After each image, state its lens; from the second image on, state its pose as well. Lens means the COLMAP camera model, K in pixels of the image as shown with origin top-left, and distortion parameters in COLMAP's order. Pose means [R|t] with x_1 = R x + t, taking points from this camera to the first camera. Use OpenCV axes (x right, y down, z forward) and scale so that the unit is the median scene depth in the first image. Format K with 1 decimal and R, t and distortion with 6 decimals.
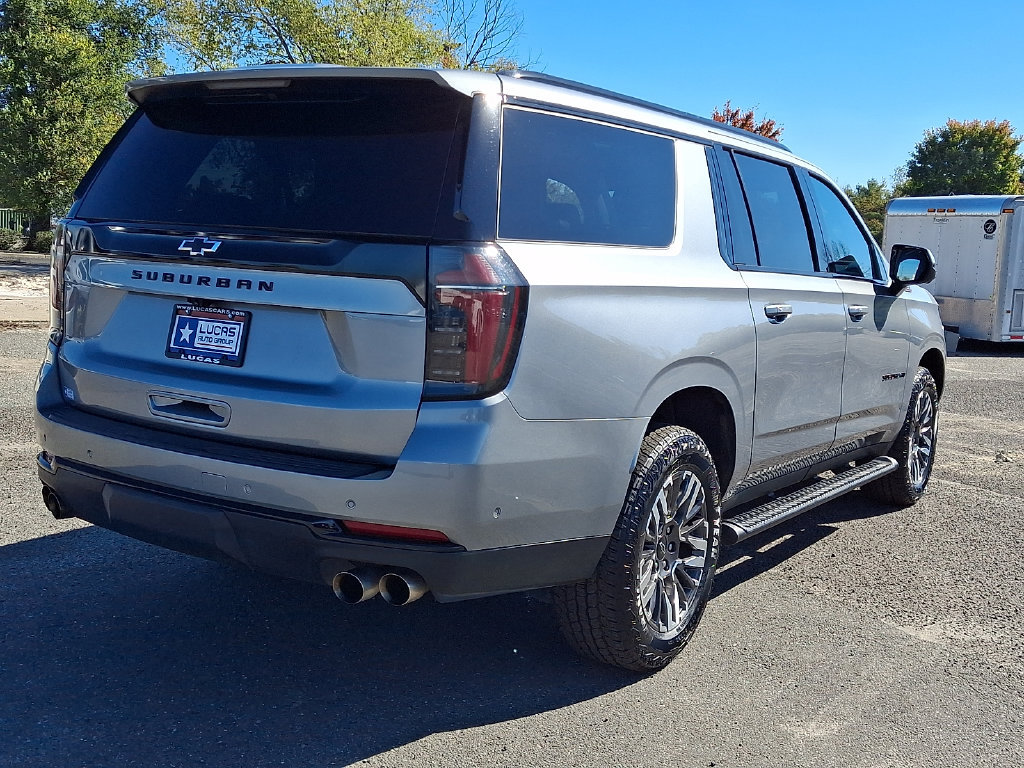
lens RADIAL K [[1261.0, 0, 513.8], [0, 1261.0, 365.1], [0, 0, 1]] dist [0.218580, -0.561592]
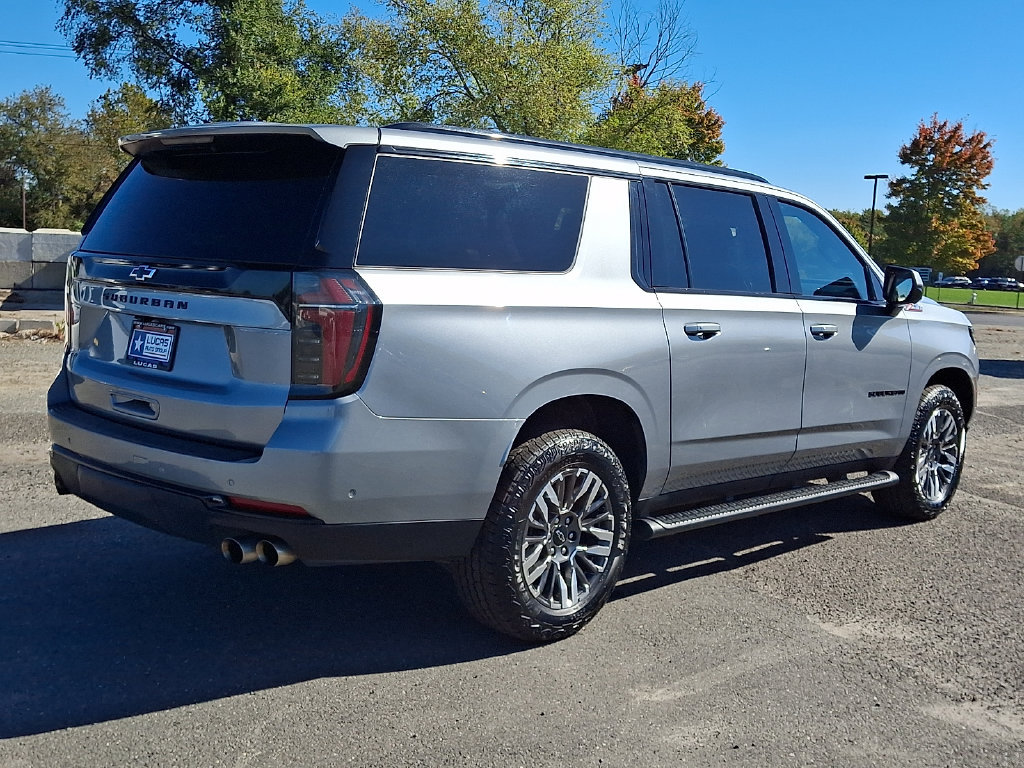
lens RADIAL K [[1299.3, 0, 528.6], [0, 1299.3, 382.3], [0, 0, 1]] dist [0.244724, -0.743117]
pose [[0.983272, 0.010718, -0.181827, 0.299216], [-0.011596, 0.999926, -0.003769, 0.010808], [0.181773, 0.005815, 0.983323, -0.155837]]
